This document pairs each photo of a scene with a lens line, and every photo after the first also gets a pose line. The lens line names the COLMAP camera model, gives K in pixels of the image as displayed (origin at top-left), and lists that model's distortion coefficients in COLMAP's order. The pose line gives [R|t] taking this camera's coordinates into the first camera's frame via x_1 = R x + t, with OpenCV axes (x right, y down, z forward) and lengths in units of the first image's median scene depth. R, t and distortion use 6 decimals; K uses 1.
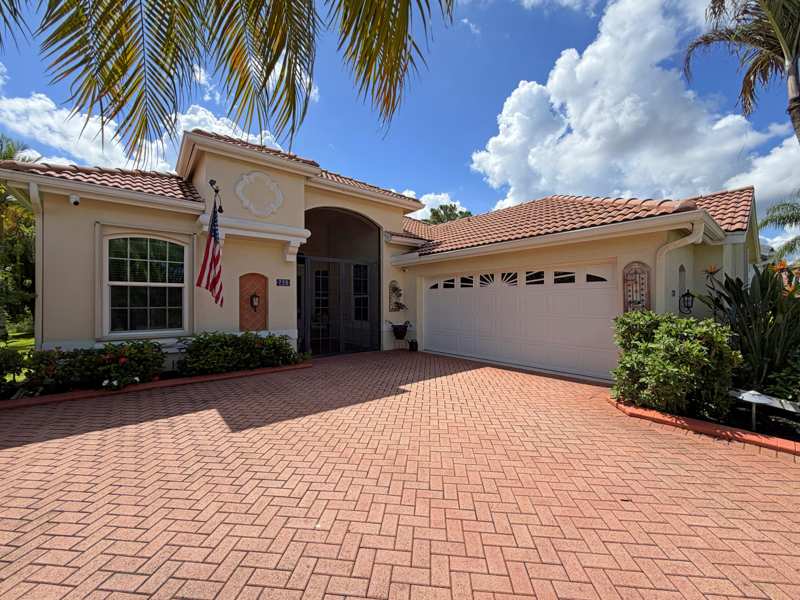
lens RADIAL K [[323.6, 0, 390.6], [0, 323.6, 302.5], [0, 0, 1]] dist [0.000351, 0.000249]
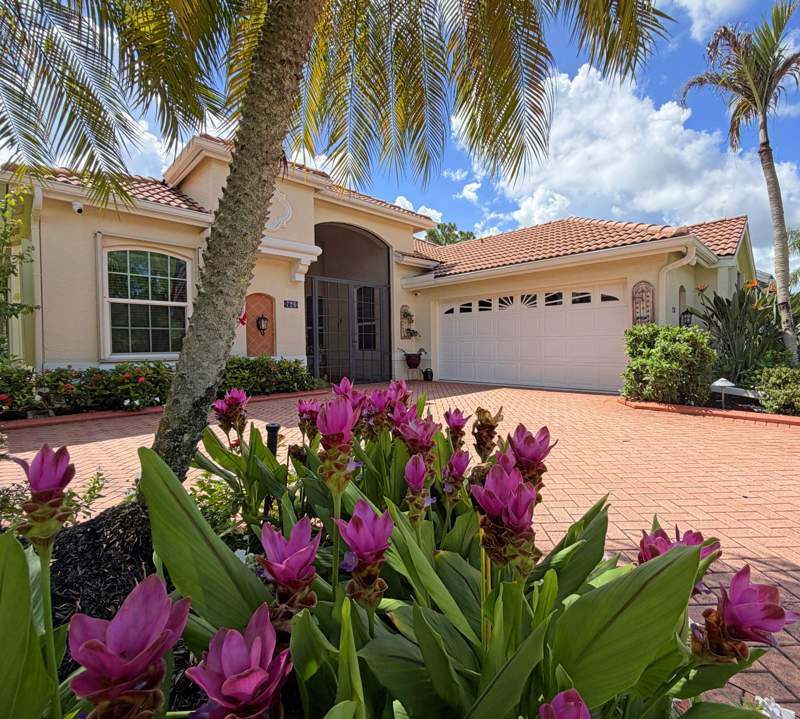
lens RADIAL K [[406.6, 0, 426.3], [0, 406.6, 350.3], [0, 0, 1]] dist [-0.000640, -0.000089]
pose [[0.991063, -0.012036, 0.132848, -0.126228], [0.010312, 0.999854, 0.013657, 0.066332], [-0.132993, -0.012165, 0.991042, -0.220109]]
